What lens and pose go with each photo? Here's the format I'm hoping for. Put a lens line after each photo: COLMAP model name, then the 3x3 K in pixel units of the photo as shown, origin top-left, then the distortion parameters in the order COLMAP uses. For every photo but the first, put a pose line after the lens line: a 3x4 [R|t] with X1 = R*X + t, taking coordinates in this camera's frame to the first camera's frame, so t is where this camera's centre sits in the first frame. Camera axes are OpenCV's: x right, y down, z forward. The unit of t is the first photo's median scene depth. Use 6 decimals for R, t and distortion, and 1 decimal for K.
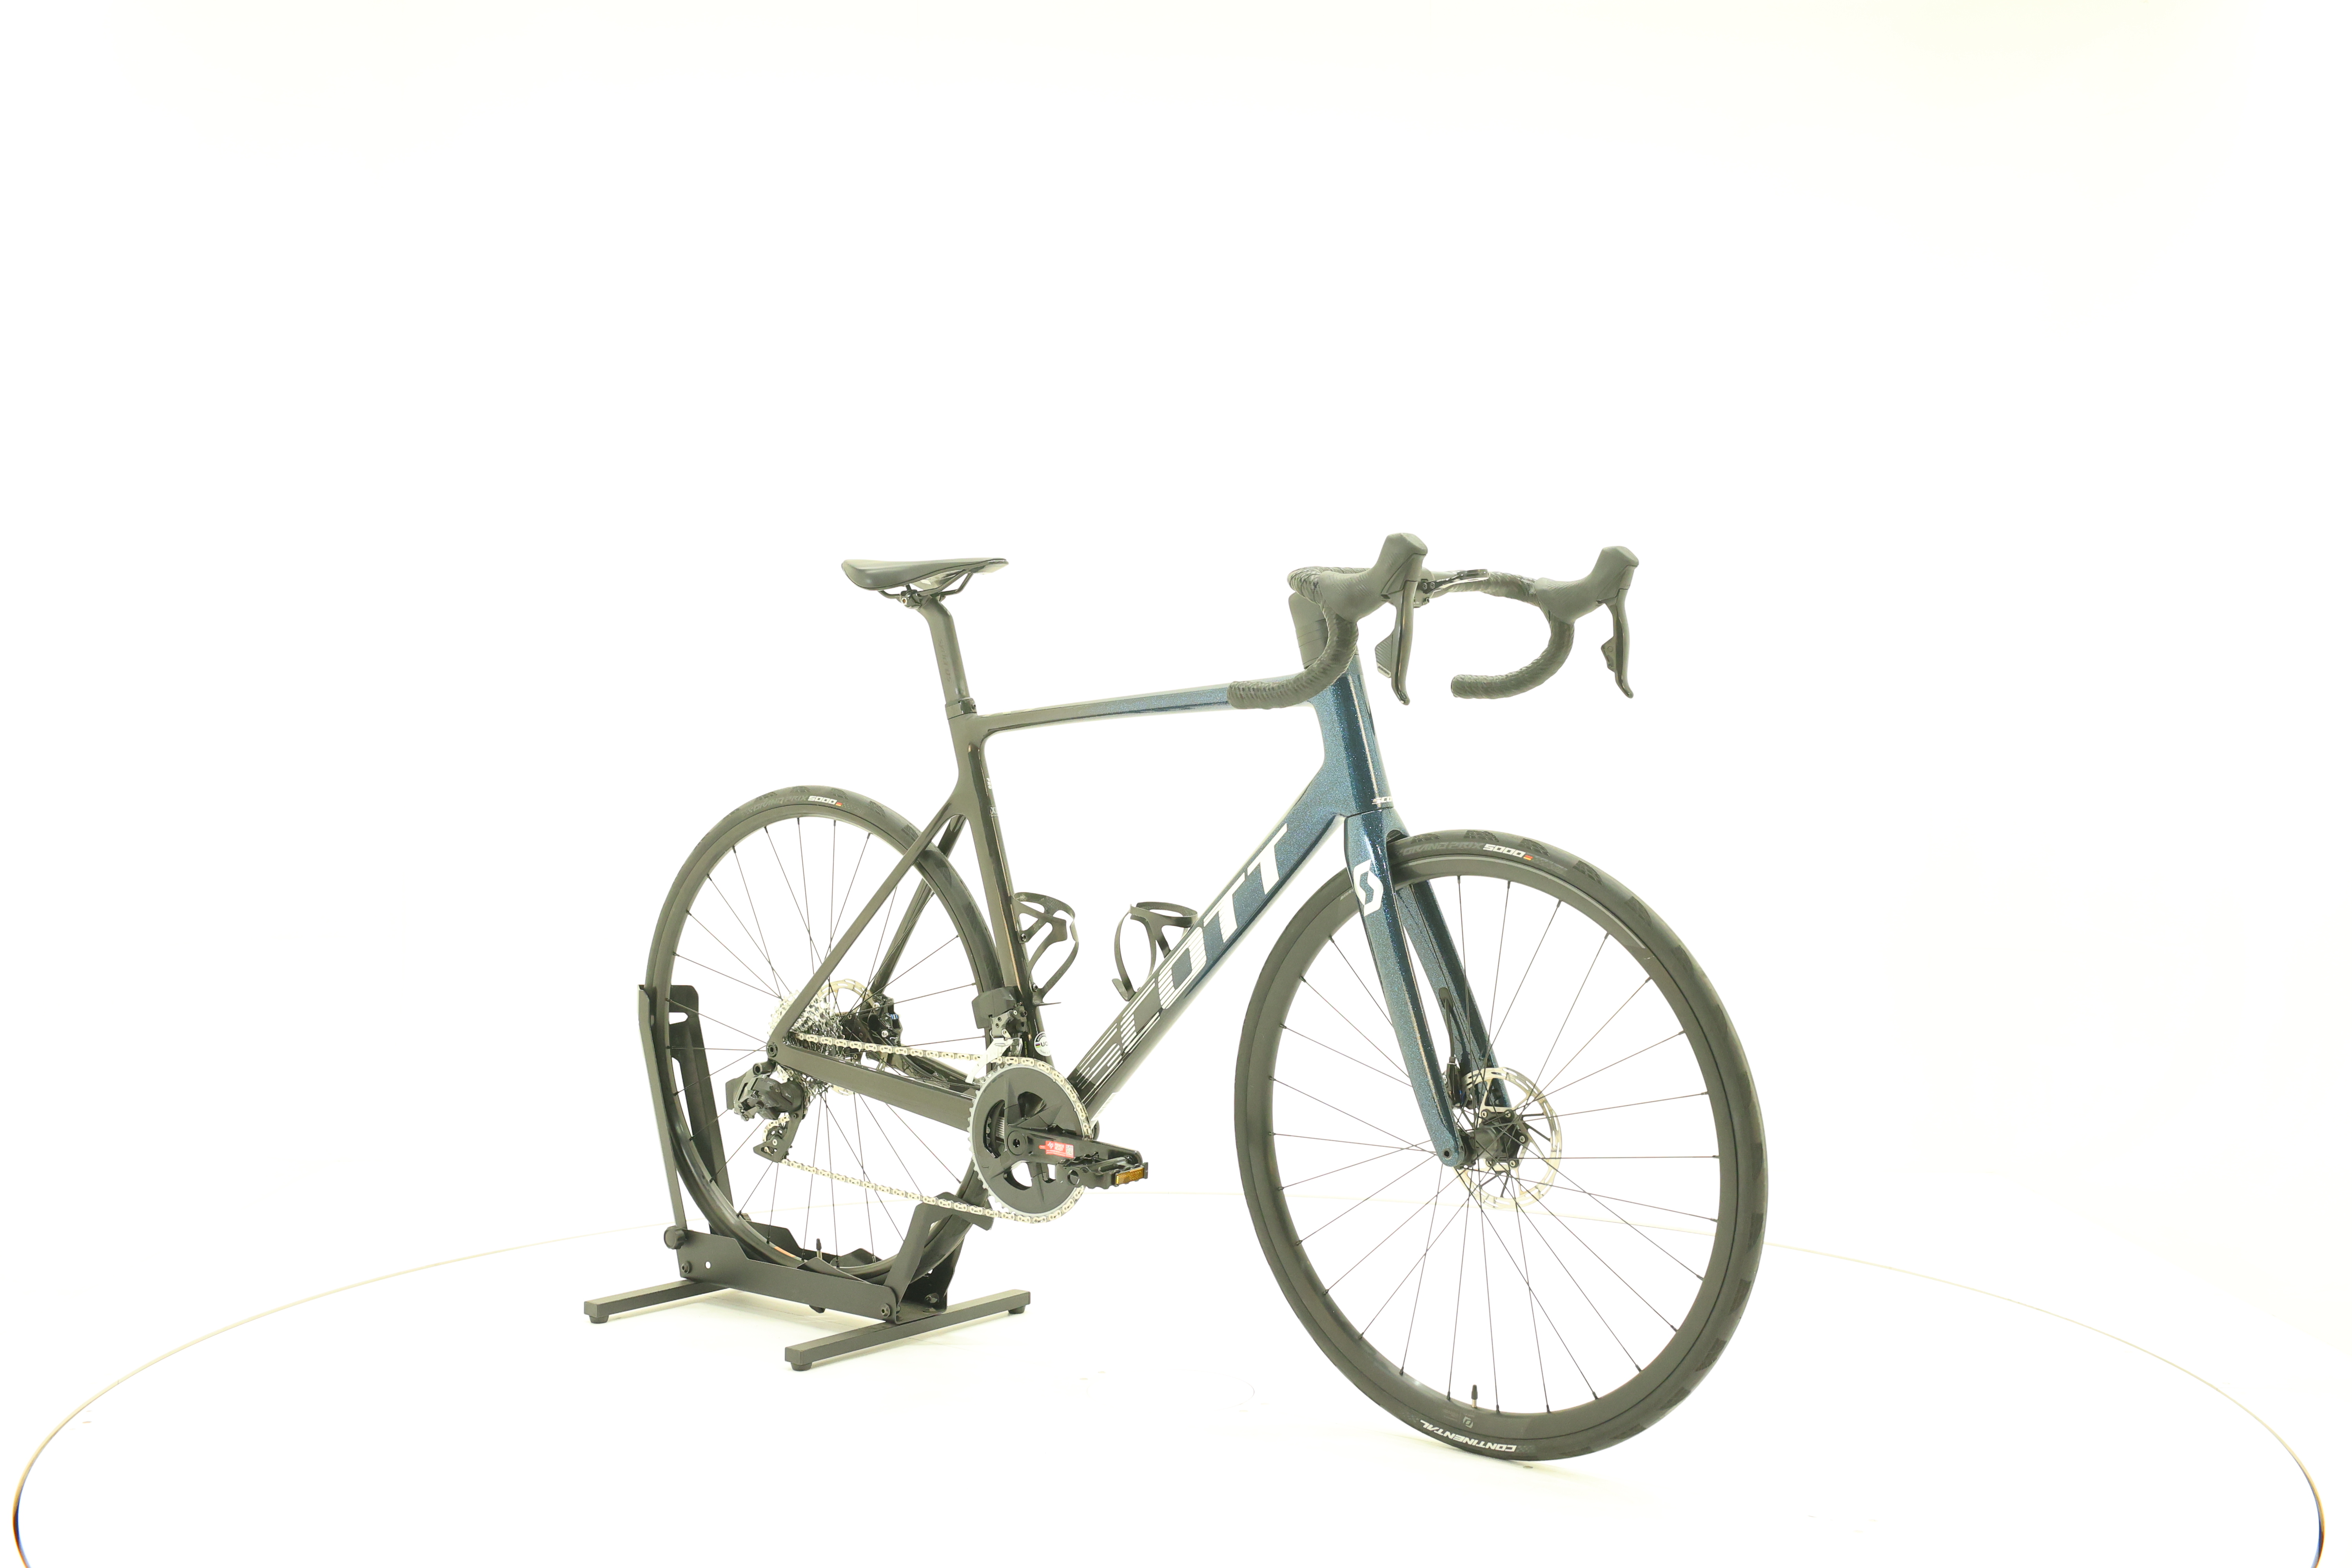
lens RADIAL K [[2480.5, 0, 1179.0], [0, 2480.5, 782.6], [0, 0, 1]] dist [-0.041015, 0.000000]
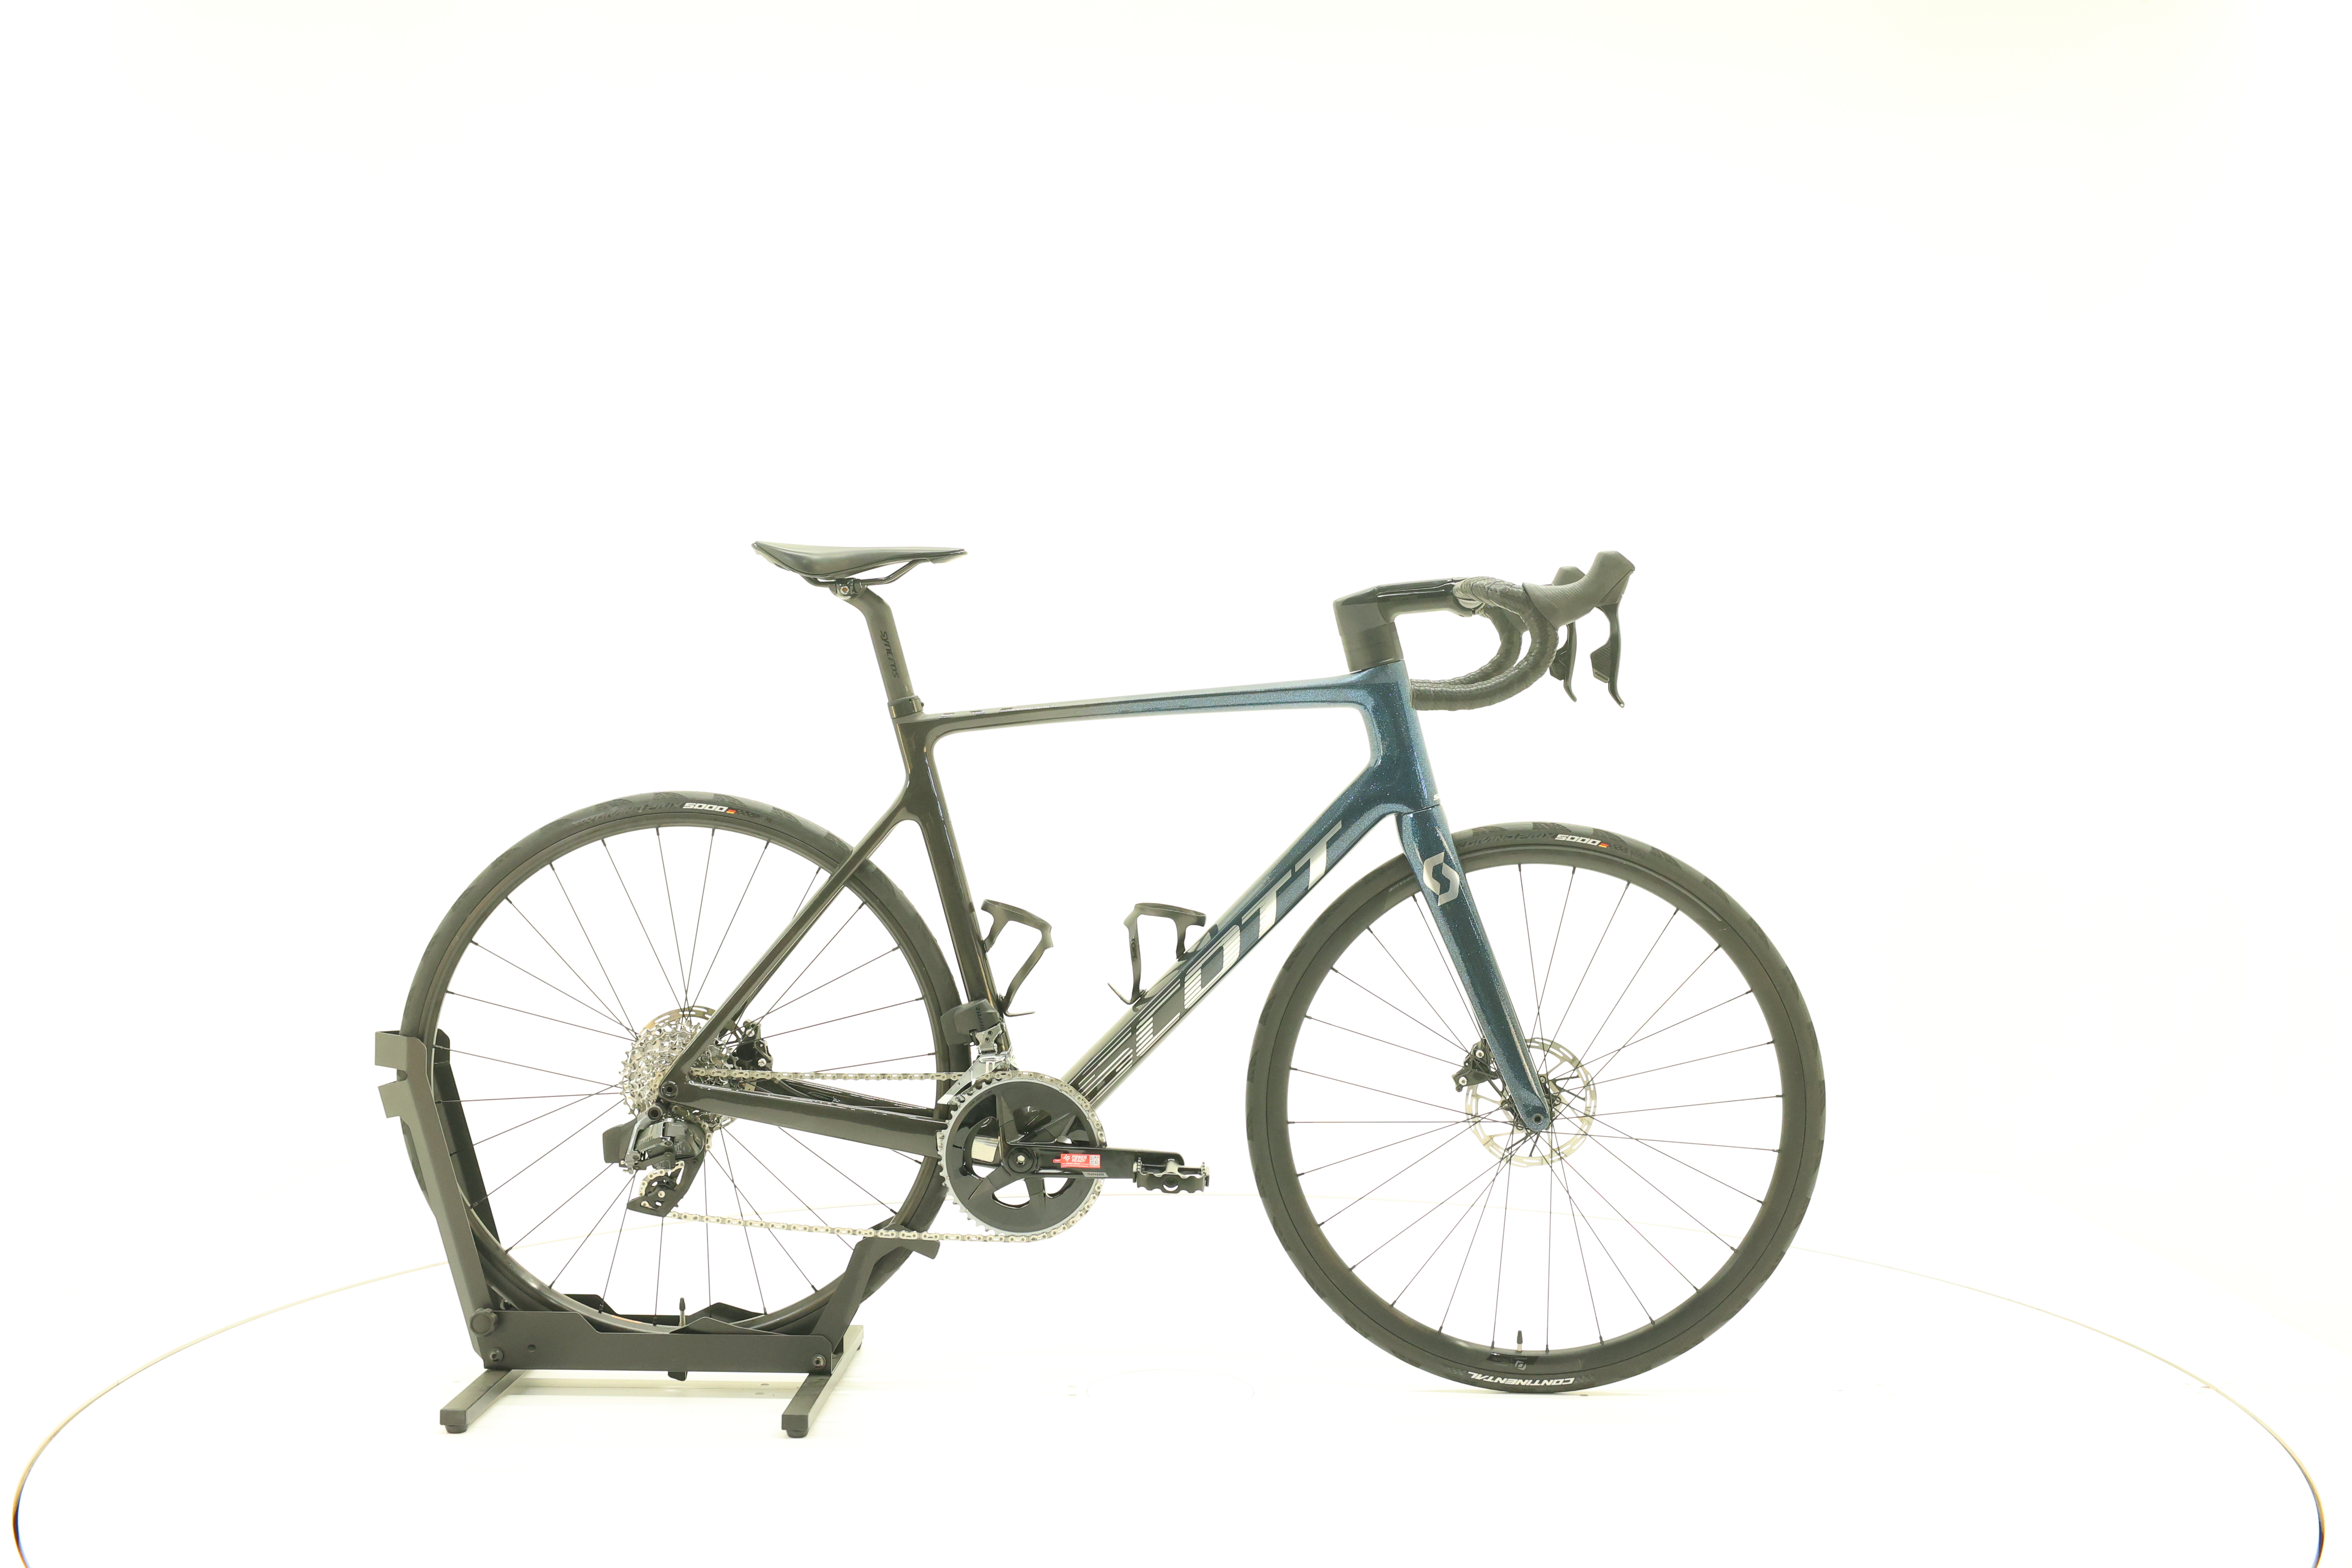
lens RADIAL K [[2480.5, 0, 1188.8], [0, 2480.5, 763.4], [0, 0, 1]] dist [-0.041015, 0.000000]
pose [[0.798950, -0.006182, 0.601366, -0.595231], [0.010566, 0.999937, -0.003757, -0.004014], [-0.601305, 0.009356, 0.798965, 0.194061]]
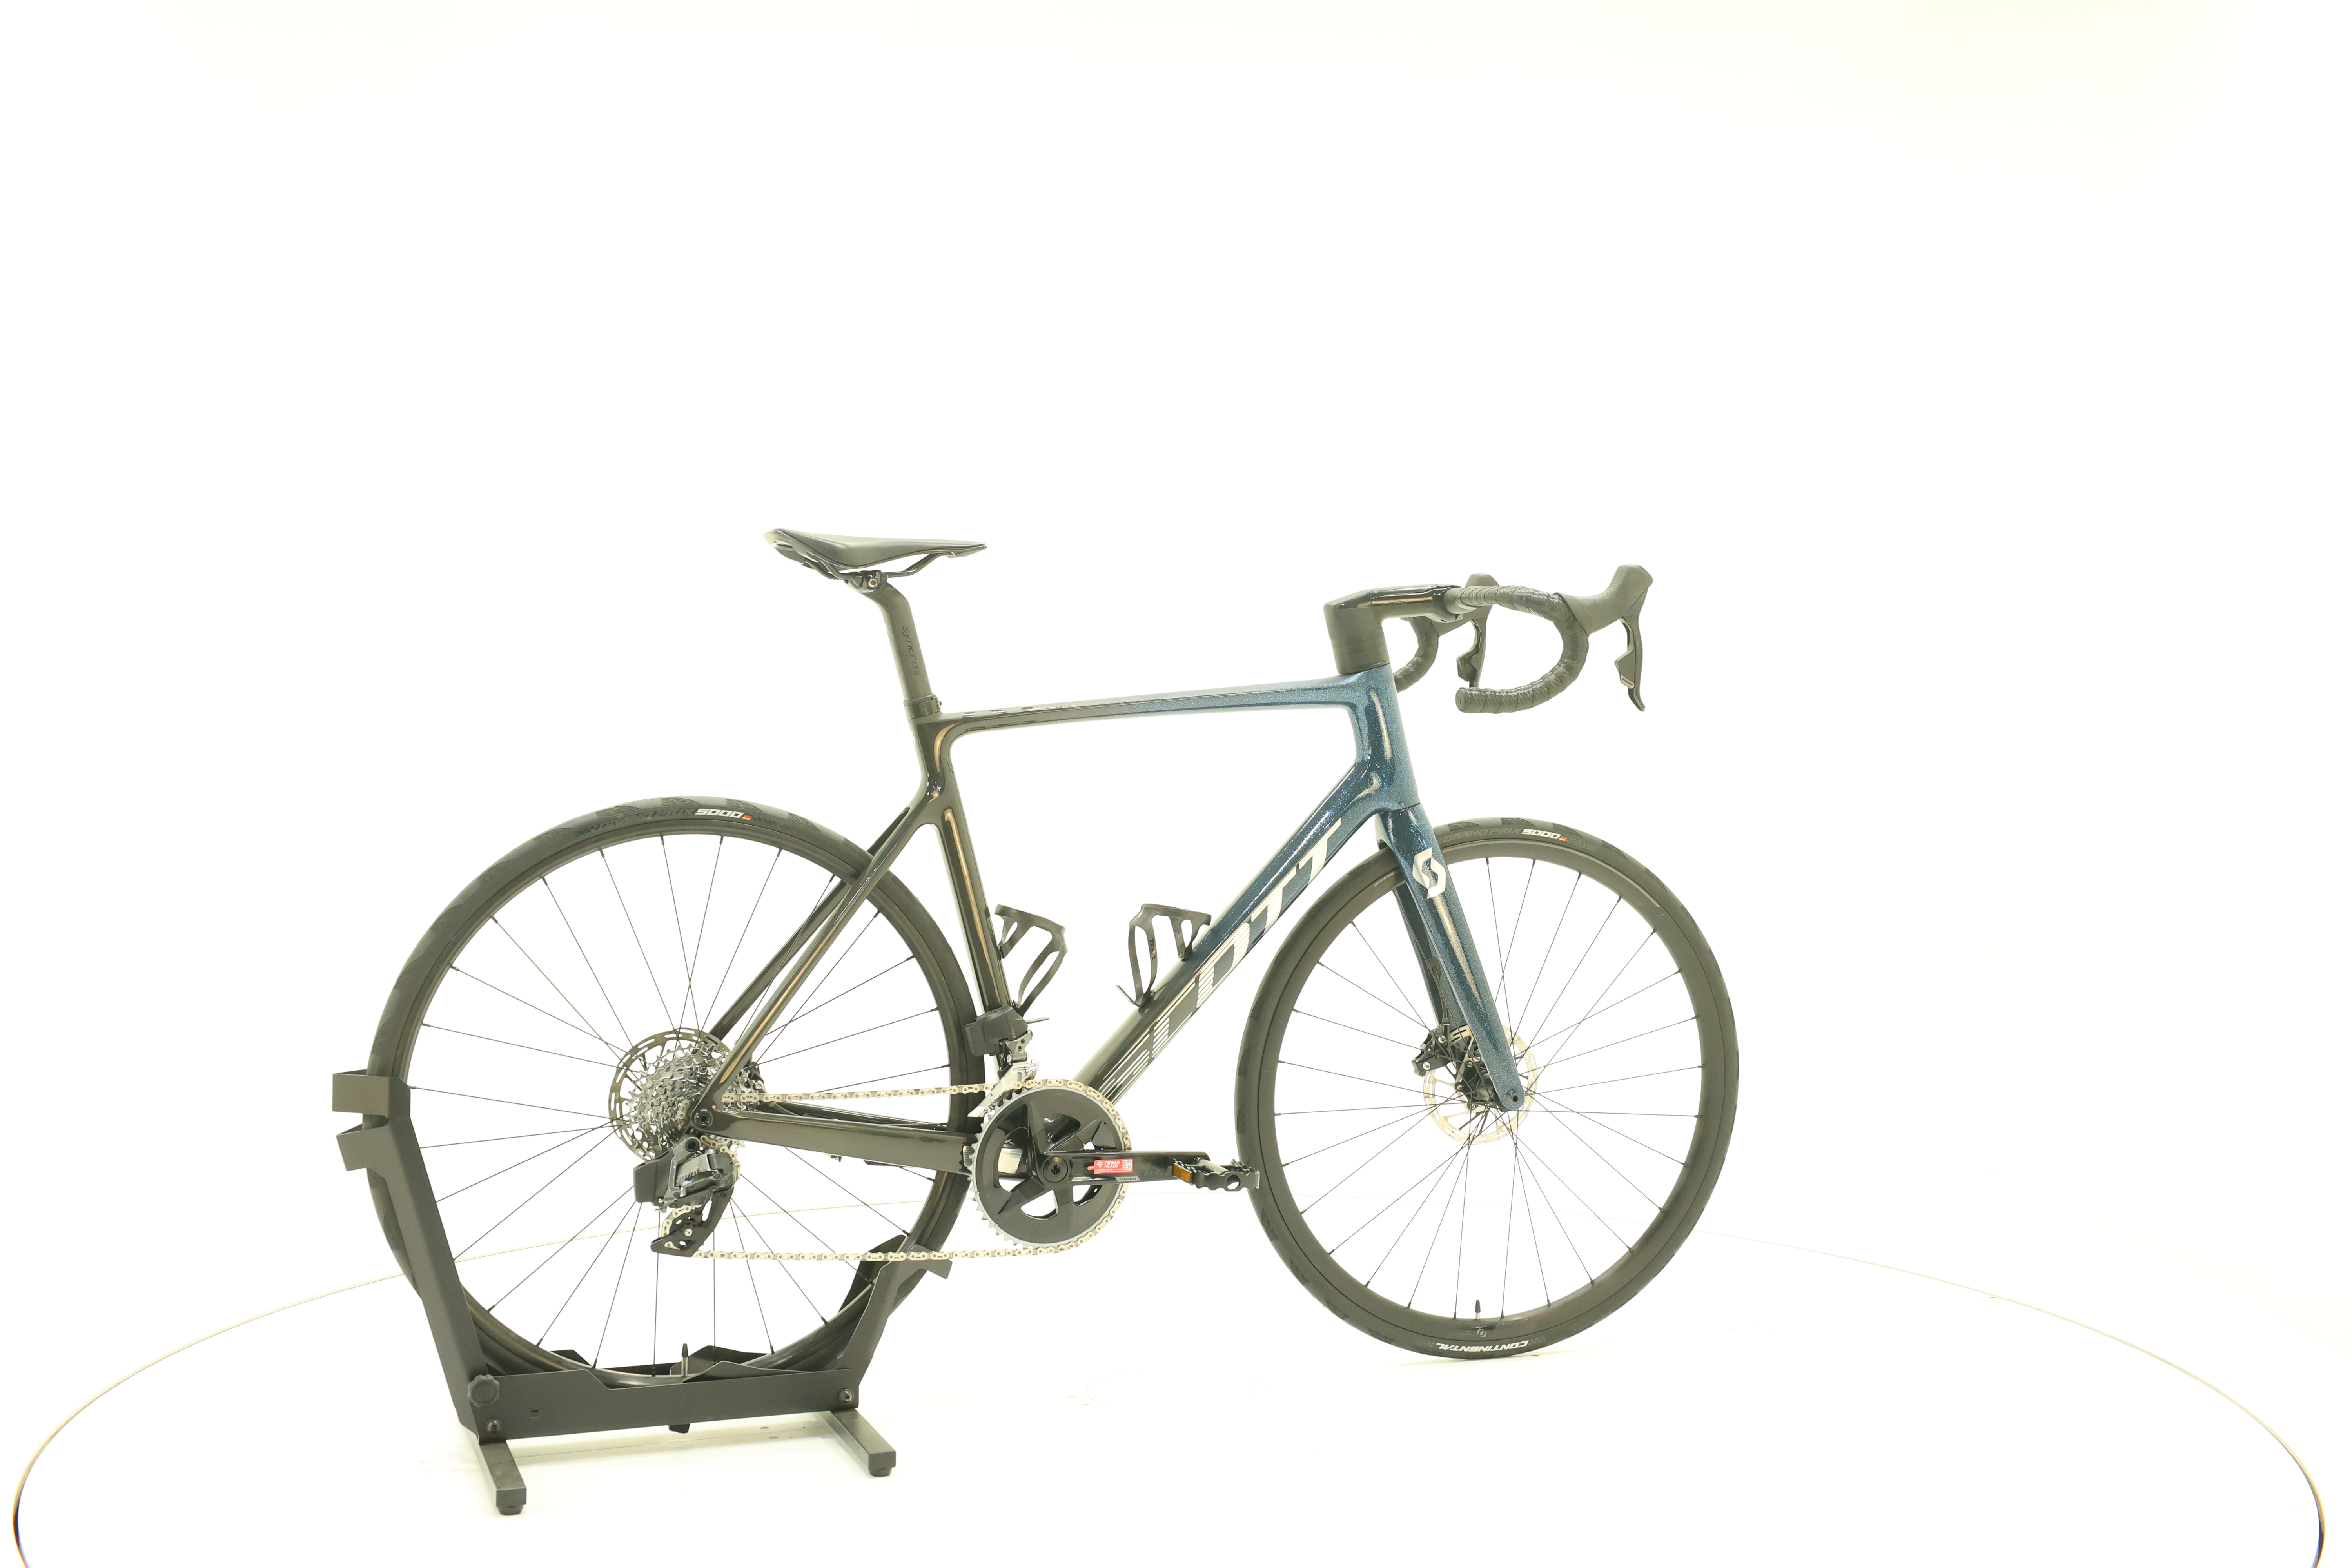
lens RADIAL K [[2480.5, 0, 1175.1], [0, 2480.5, 771.0], [0, 0, 1]] dist [-0.041015, 0.000000]
pose [[0.514531, -0.016330, 0.857316, -0.853645], [0.013416, 0.999850, 0.010993, -0.015648], [-0.857367, 0.005846, 0.514673, 0.480550]]
